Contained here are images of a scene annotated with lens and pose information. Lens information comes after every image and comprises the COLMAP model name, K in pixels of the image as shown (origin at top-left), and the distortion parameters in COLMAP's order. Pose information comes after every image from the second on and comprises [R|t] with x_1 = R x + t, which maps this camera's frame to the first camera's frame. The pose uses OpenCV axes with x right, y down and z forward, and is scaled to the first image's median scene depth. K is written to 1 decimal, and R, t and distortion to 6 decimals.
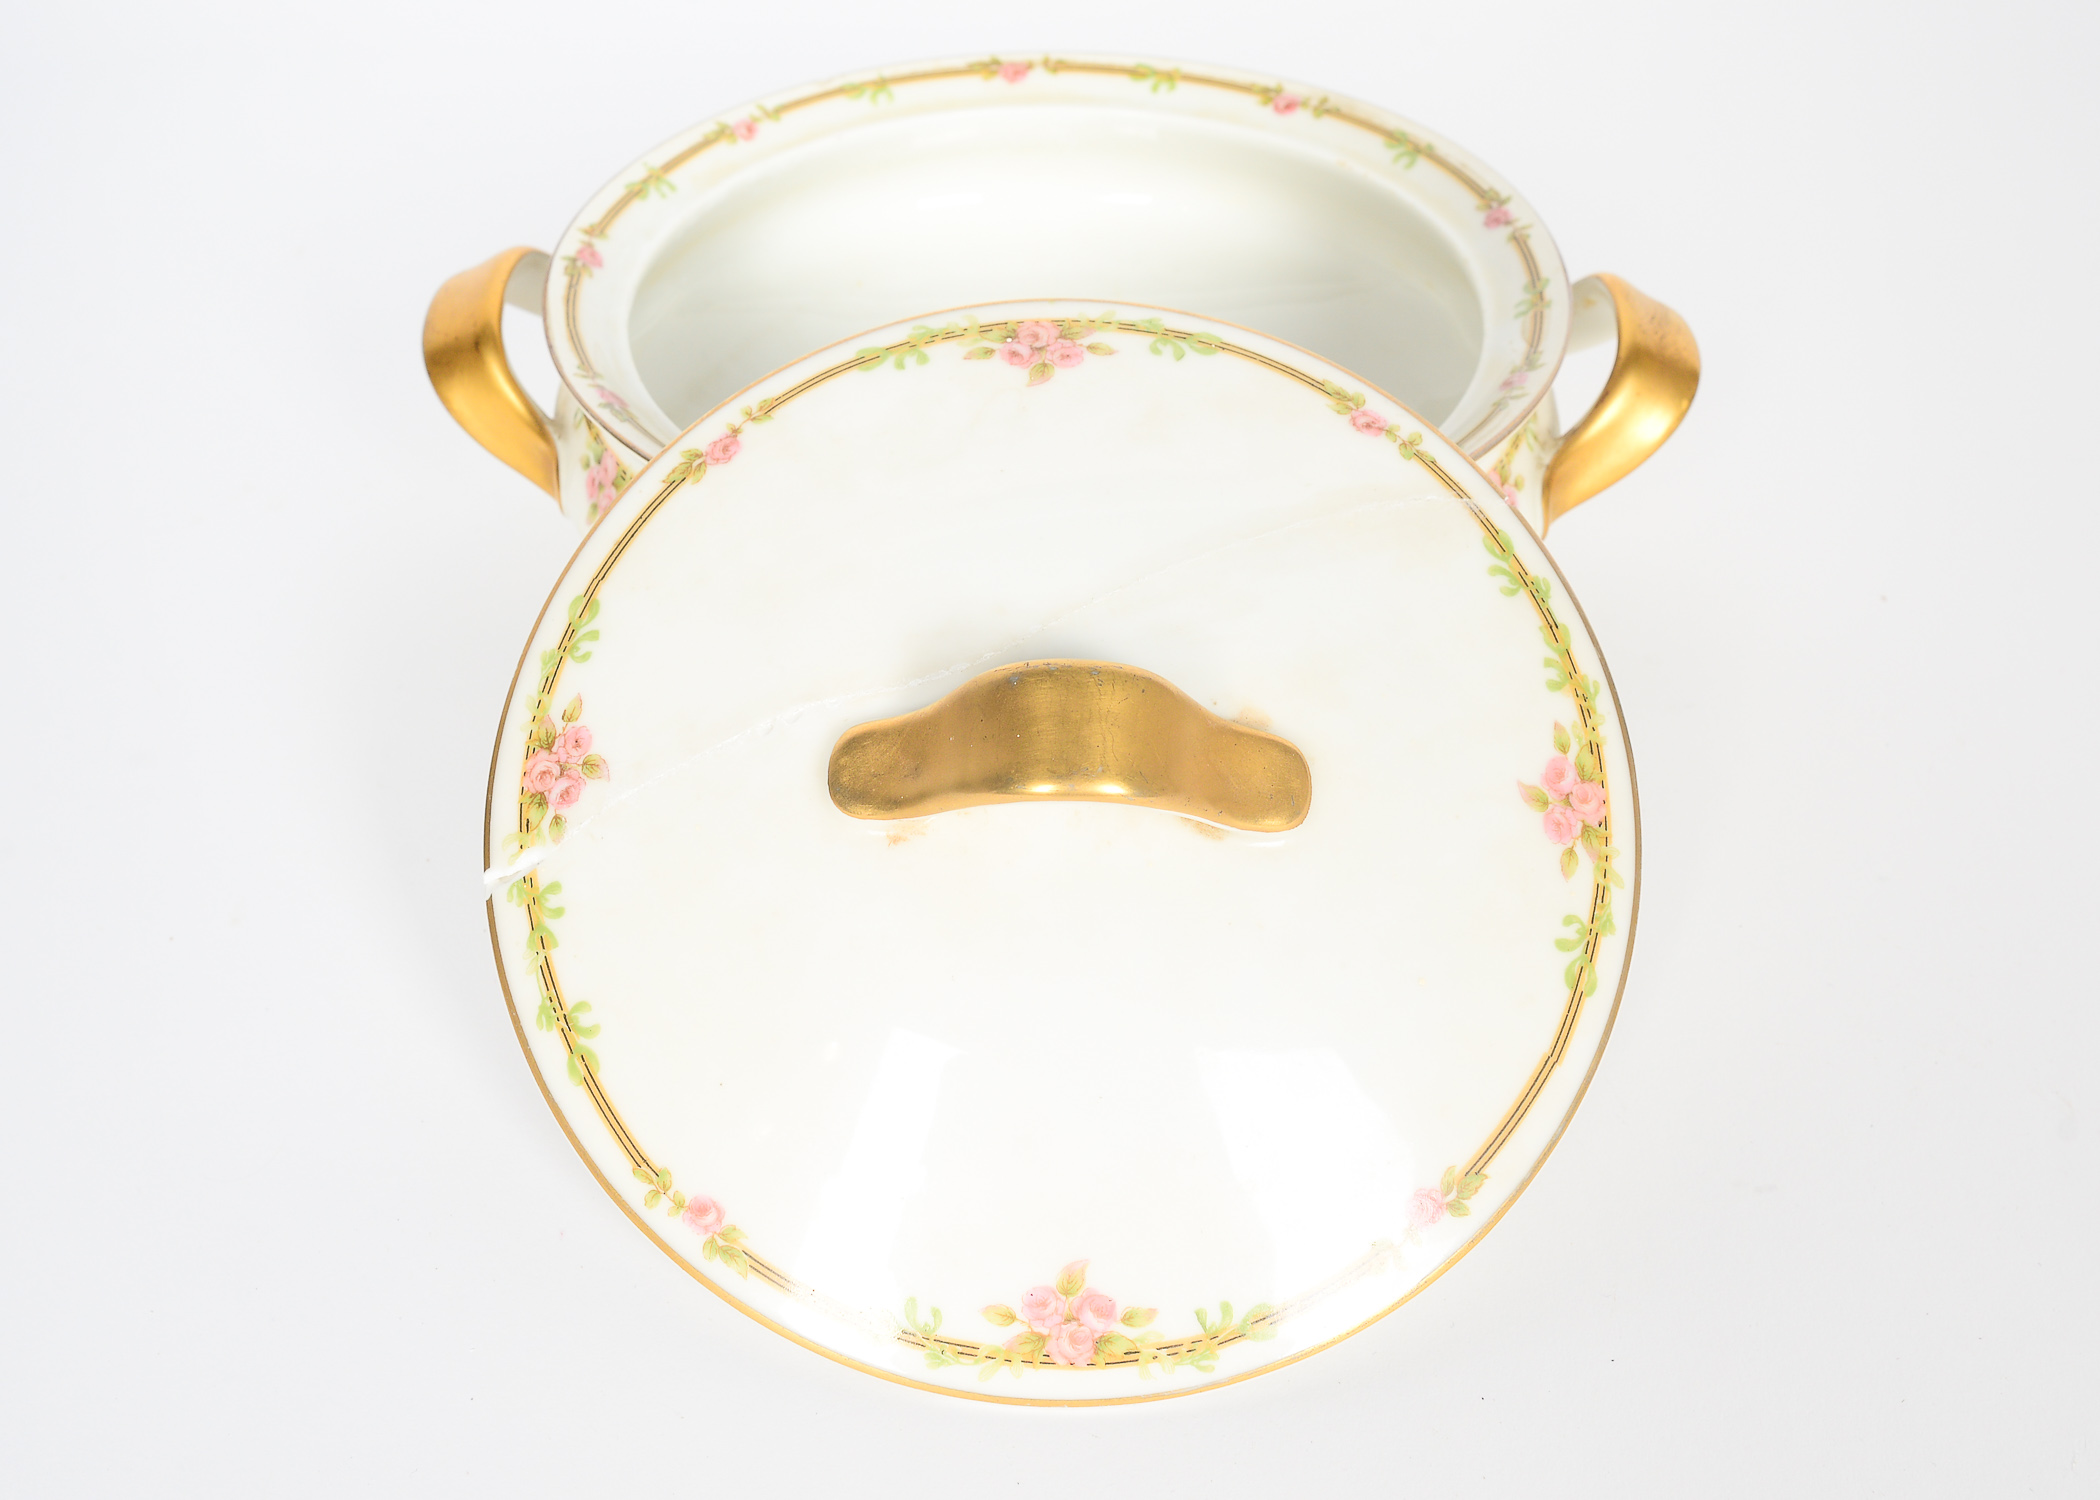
lens RADIAL K [[4771.8, 0, 1050.0], [0, 4771.8, 750.0], [0, 0, 1]] dist [-0.514650, -0.112585]
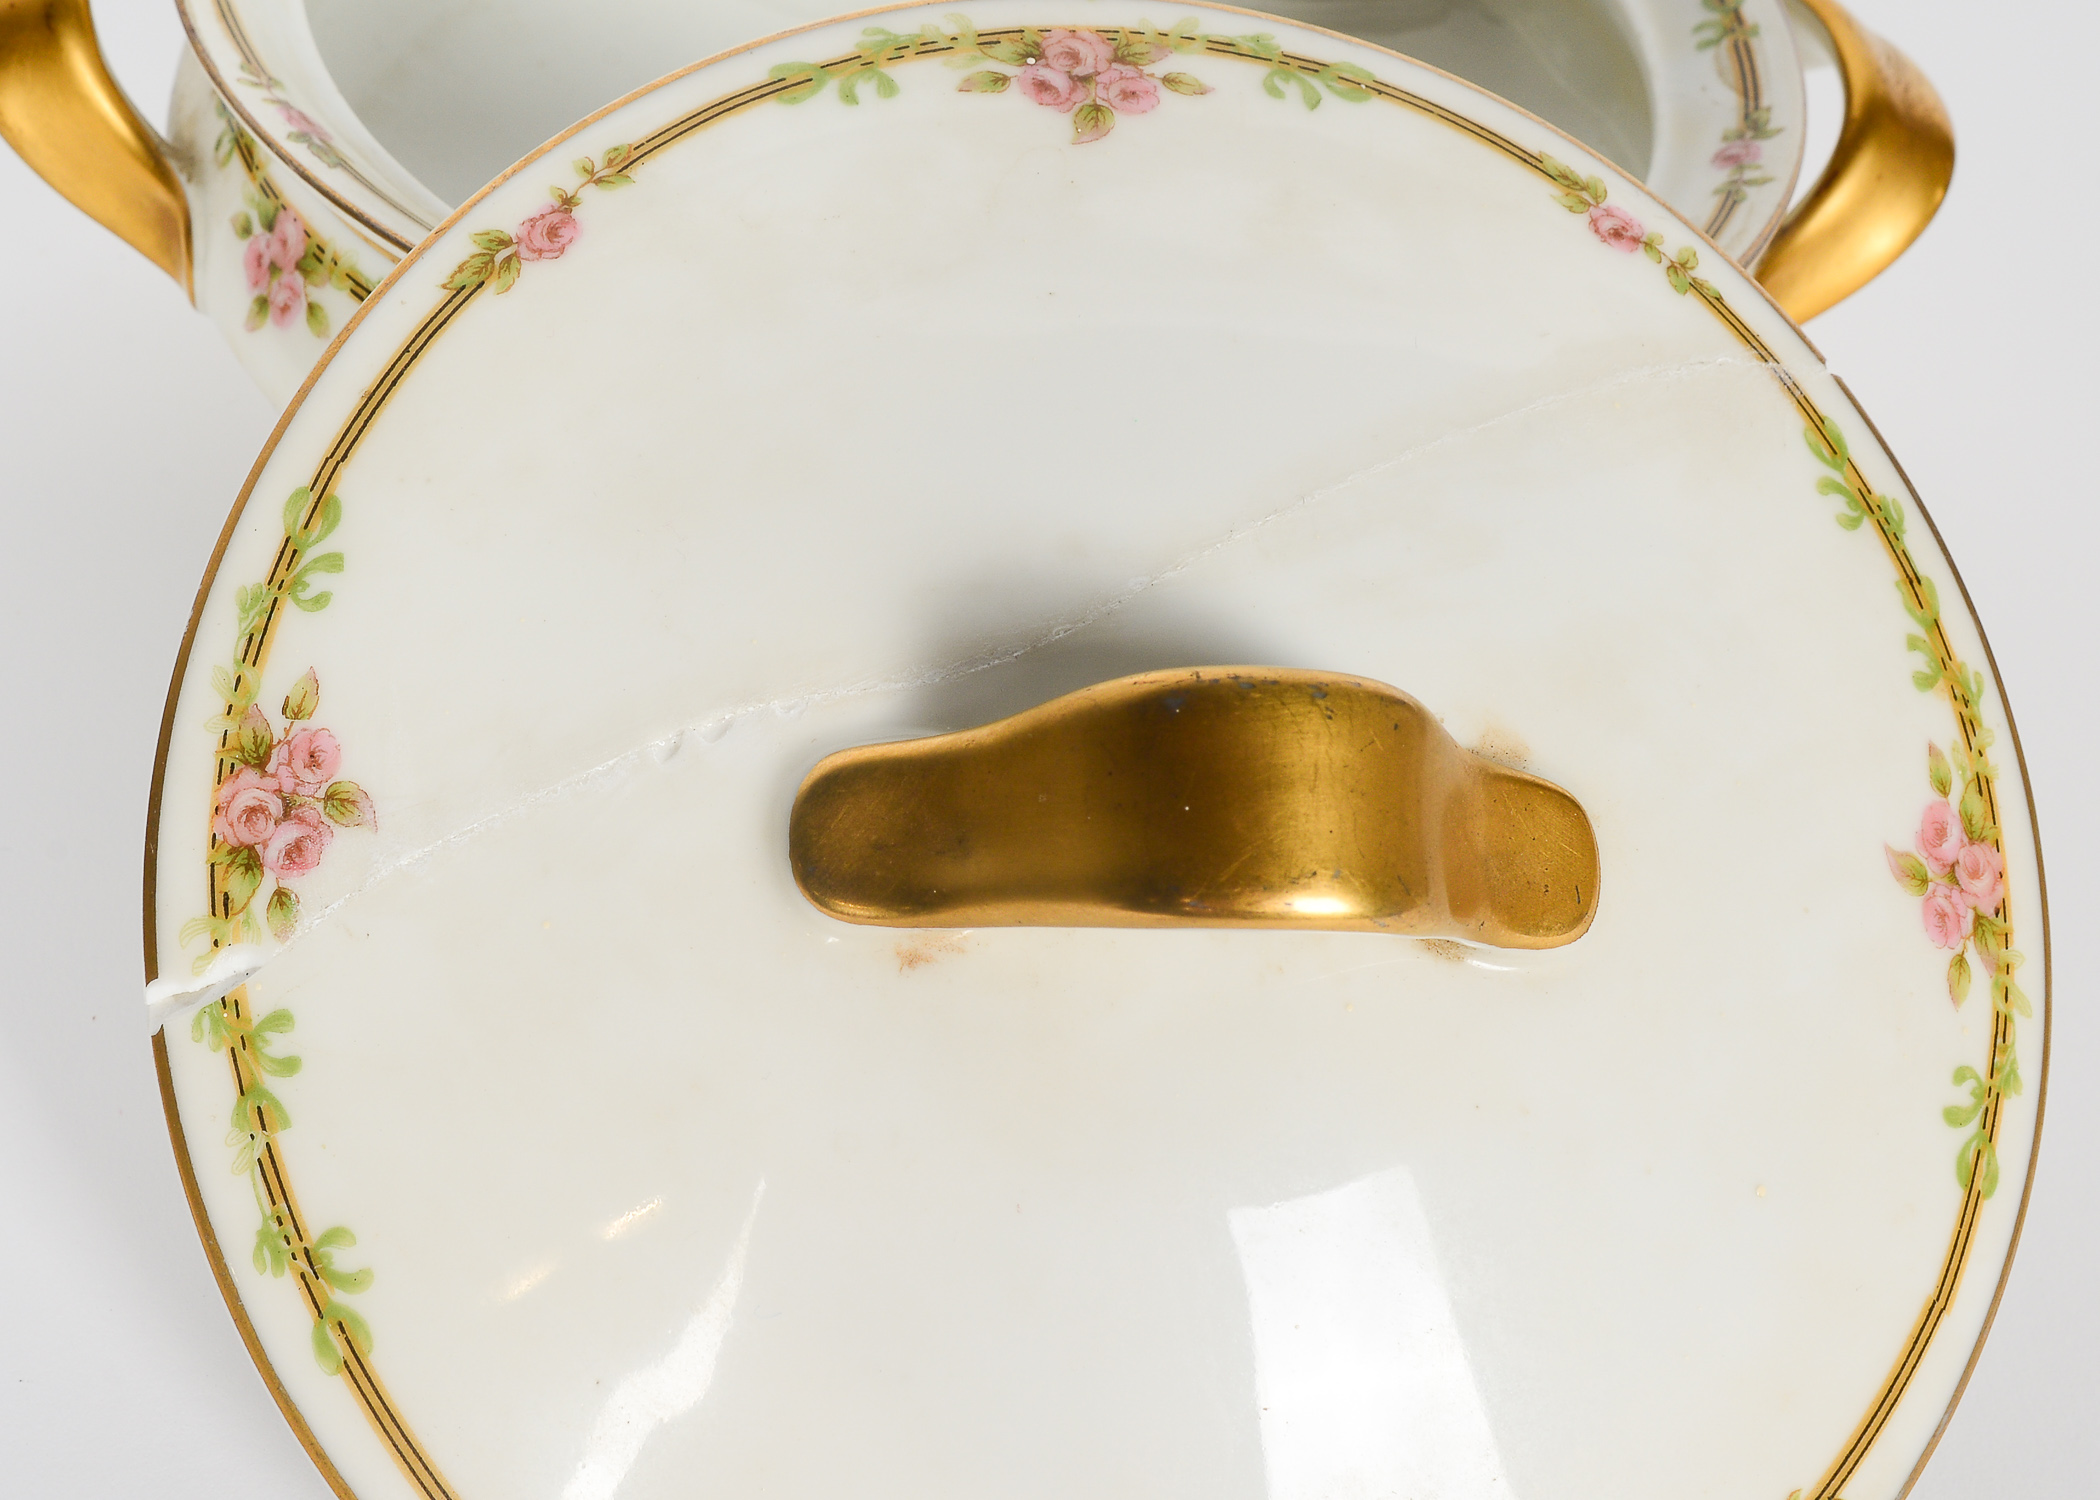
lens RADIAL K [[4771.8, 0, 1050.0], [0, 4771.8, 750.0], [0, 0, 1]] dist [-0.514650, -0.112585]
pose [[0.974904, 0.011602, 0.222323, -0.138272], [-0.033741, 0.994805, 0.096044, -0.059082], [-0.220054, -0.101135, 0.970231, 0.435861]]
